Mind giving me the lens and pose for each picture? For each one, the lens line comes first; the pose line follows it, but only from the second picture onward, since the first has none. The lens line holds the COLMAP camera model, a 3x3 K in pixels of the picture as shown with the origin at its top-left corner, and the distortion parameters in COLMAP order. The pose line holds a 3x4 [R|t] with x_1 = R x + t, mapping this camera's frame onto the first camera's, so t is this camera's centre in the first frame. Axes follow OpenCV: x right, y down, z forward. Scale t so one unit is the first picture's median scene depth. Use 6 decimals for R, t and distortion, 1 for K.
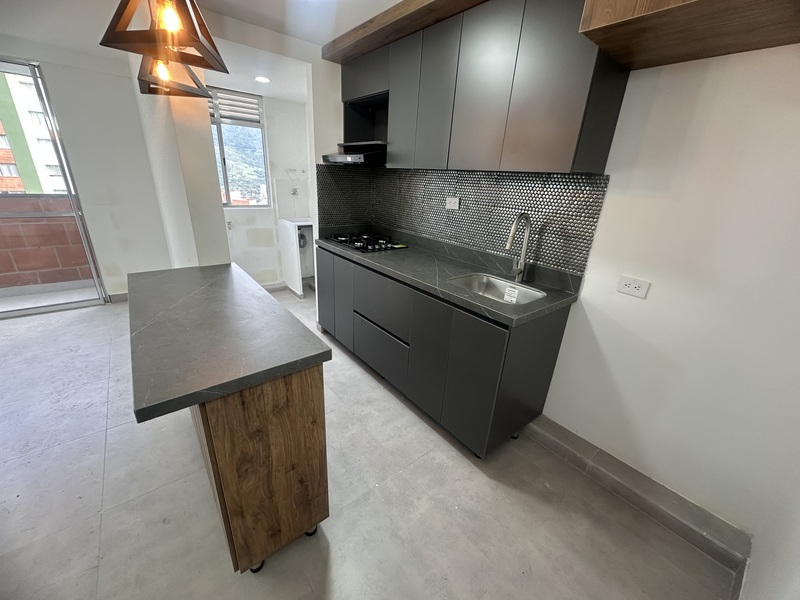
lens RADIAL K [[318.4, 0, 400.4], [0, 318.4, 298.5], [0, 0, 1]] dist [-0.001150, -0.000139]
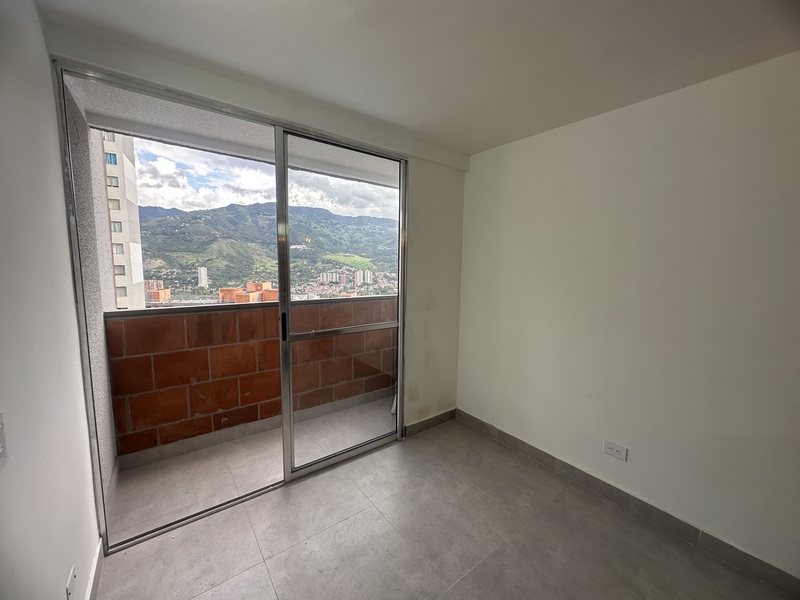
lens RADIAL K [[318.4, 0, 399.3], [0, 318.4, 298.8], [0, 0, 1]] dist [-0.001150, -0.000139]
pose [[0.998791, -0.032430, -0.036955, -1.438620], [0.022039, 0.967188, -0.253106, -0.179830], [0.043951, 0.251985, 0.966732, 0.315970]]
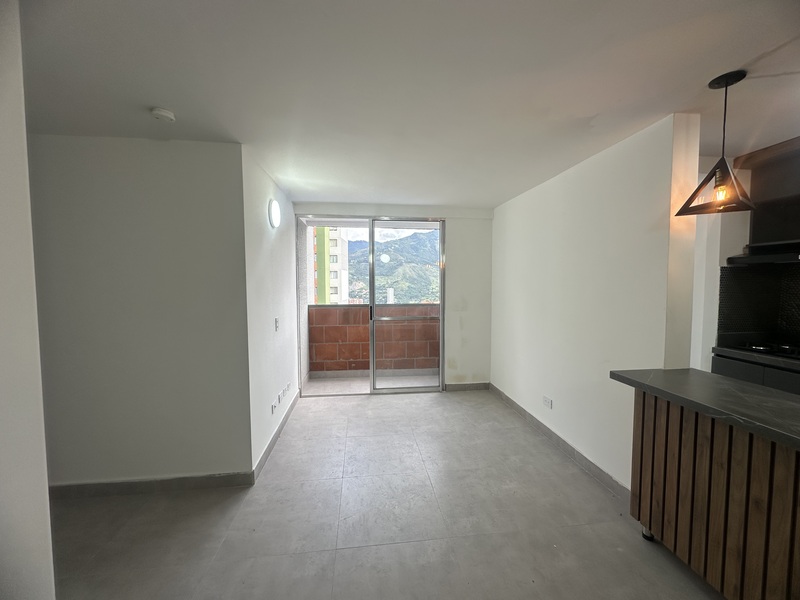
lens RADIAL K [[318.4, 0, 401.5], [0, 318.4, 299.6], [0, 0, 1]] dist [-0.001150, -0.000139]
pose [[0.850635, -0.024841, -0.525169, -0.685337], [-0.143962, 0.949702, -0.278101, 0.072025], [0.505663, 0.312167, 0.804274, -0.219839]]
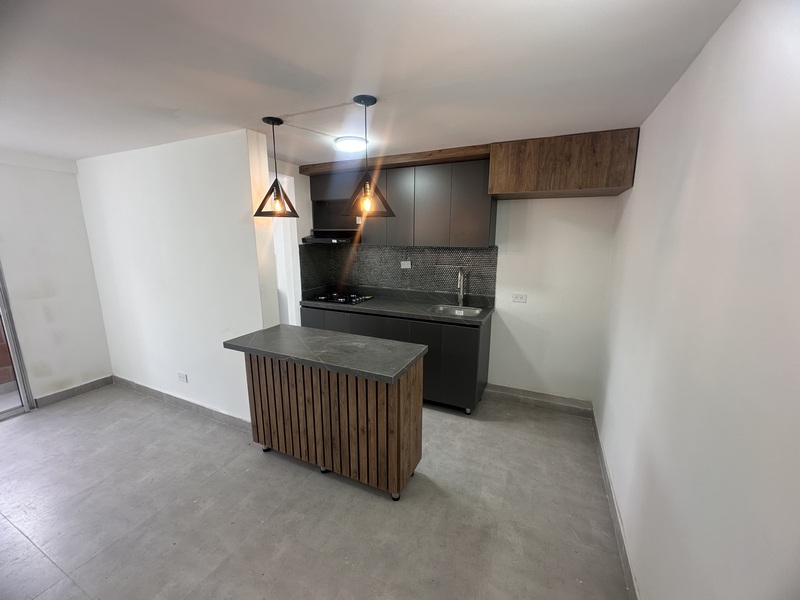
lens RADIAL K [[318.4, 0, 400.4], [0, 318.4, 298.1], [0, 0, 1]] dist [-0.001150, -0.000139]
pose [[0.895484, -0.133845, 0.424493, -0.572058], [0.200208, 0.972912, -0.115582, 0.033761], [-0.397525, 0.188489, 0.898023, -0.366506]]
